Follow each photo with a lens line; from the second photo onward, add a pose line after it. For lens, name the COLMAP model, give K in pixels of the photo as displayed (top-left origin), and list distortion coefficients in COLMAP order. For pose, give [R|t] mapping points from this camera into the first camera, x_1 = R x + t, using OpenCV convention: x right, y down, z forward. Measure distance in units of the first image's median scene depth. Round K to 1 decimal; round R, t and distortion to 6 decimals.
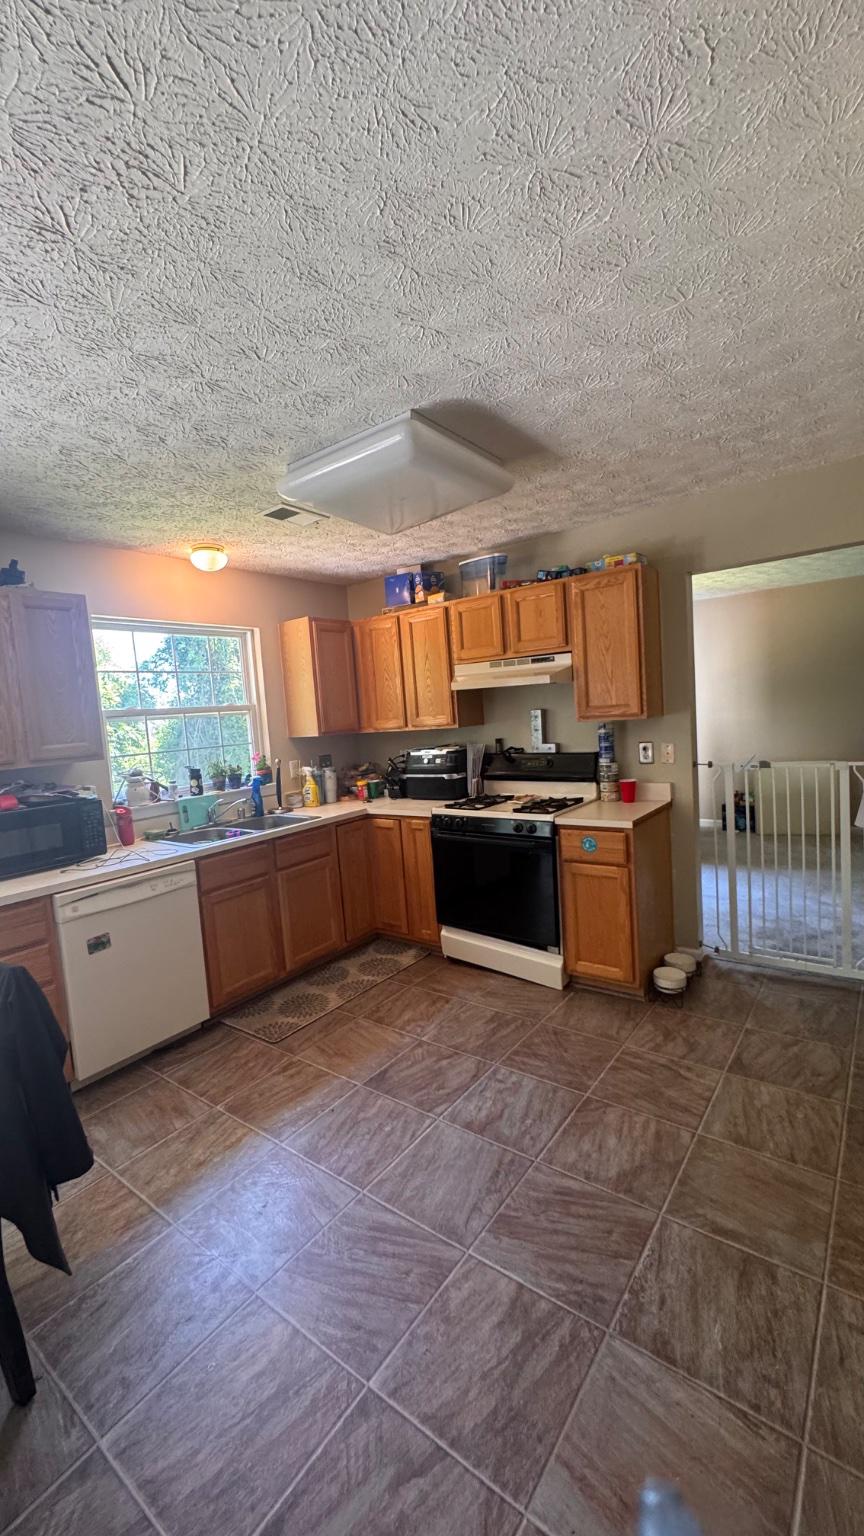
lens RADIAL K [[615.8, 0, 430.5], [0, 615.8, 766.4], [0, 0, 1]] dist [-0.000148, -0.000074]
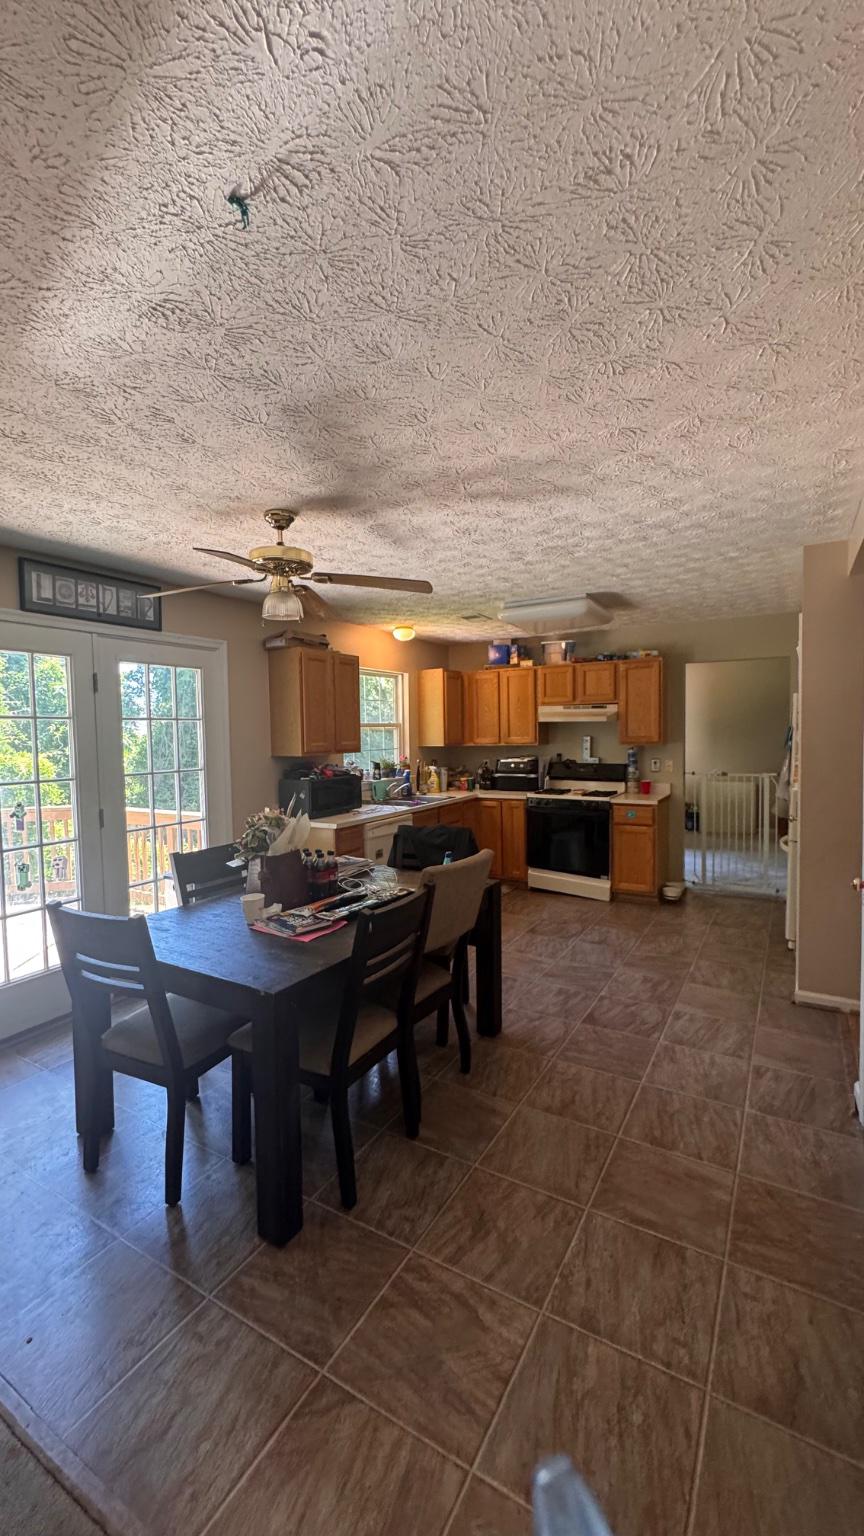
lens RADIAL K [[623.4, 0, 439.7], [0, 623.4, 759.6], [0, 0, 1]] dist [0.000248, -0.007369]
pose [[0.989803, 0.049454, 0.133581, -0.400785], [-0.042214, 0.997510, -0.056500, 0.072568], [-0.136042, 0.050285, 0.989426, -0.526694]]
